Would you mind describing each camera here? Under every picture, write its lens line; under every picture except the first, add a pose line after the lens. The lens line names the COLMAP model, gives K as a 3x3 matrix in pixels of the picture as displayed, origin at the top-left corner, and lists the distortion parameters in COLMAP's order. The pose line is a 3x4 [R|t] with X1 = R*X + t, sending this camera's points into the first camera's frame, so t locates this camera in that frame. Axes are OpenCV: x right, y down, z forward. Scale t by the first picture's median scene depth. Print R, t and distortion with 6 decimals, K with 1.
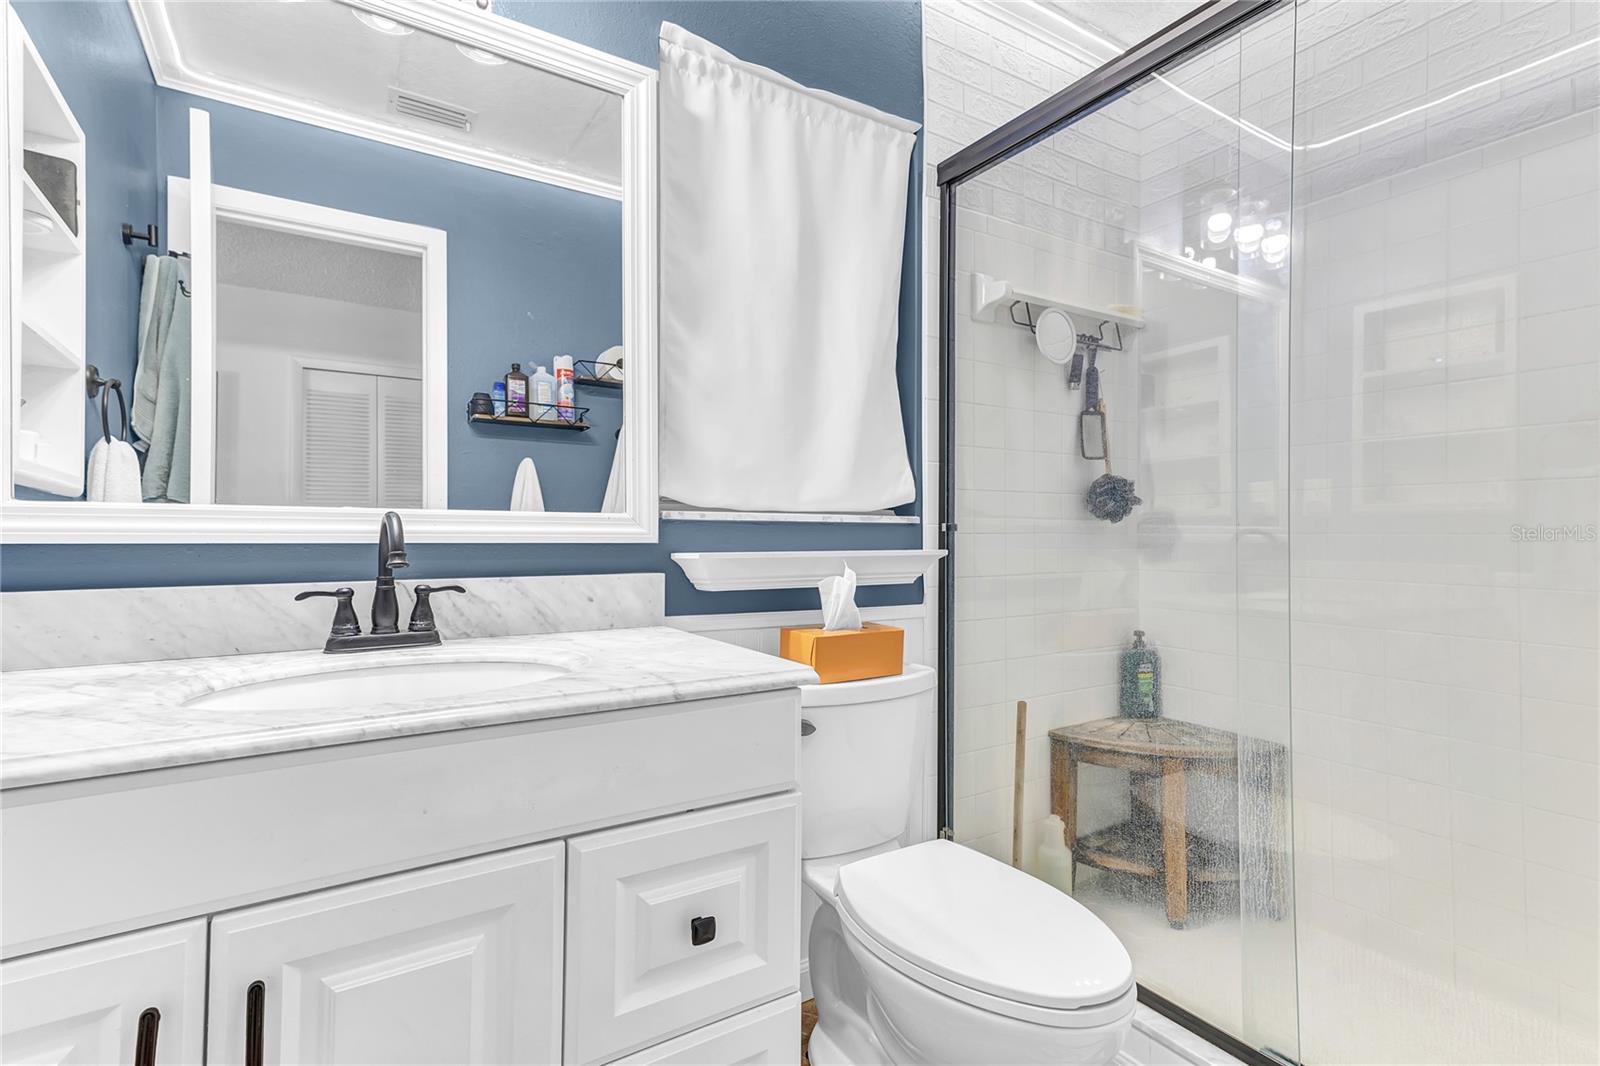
lens RADIAL K [[732.6, 0, 794.5], [0, 732.6, 528.6], [0, 0, 1]] dist [0.026459, -0.000017]
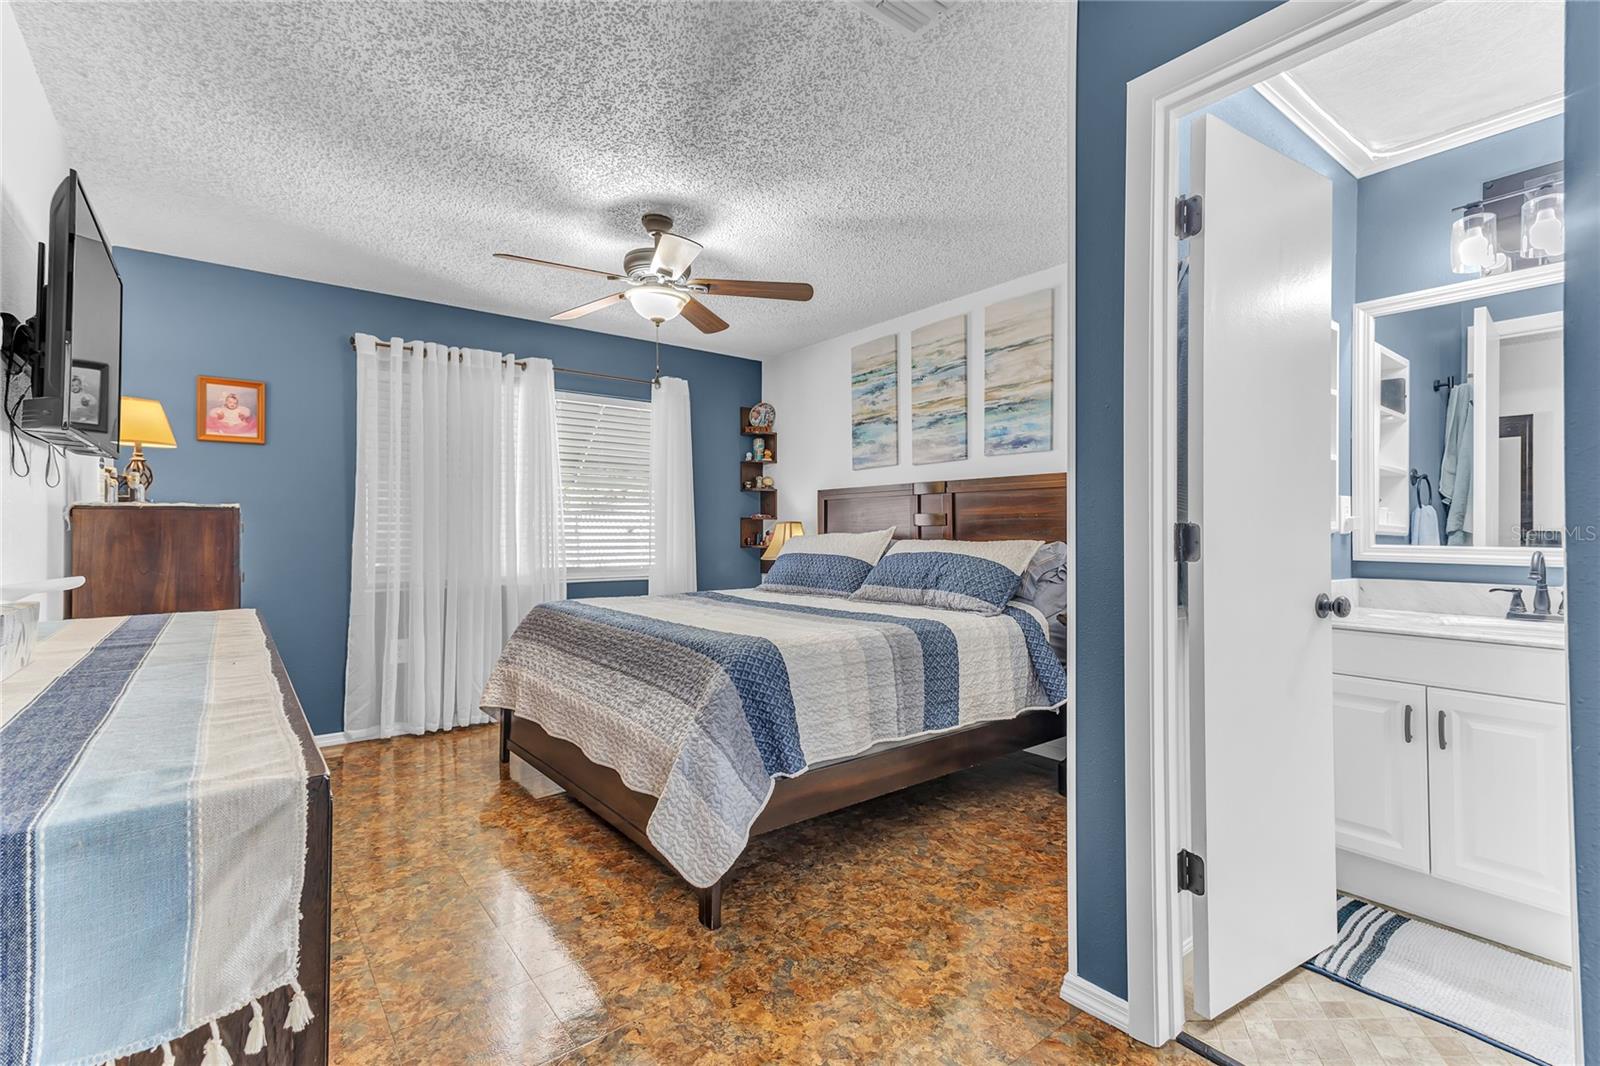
lens RADIAL K [[732.6, 0, 794.5], [0, 732.6, 528.6], [0, 0, 1]] dist [0.026459, -0.000017]
pose [[0.083405, -0.008895, -0.996476, 1.035820], [0.004503, 0.999953, -0.008550, -0.060046], [0.996506, -0.003774, 0.083441, -0.924121]]
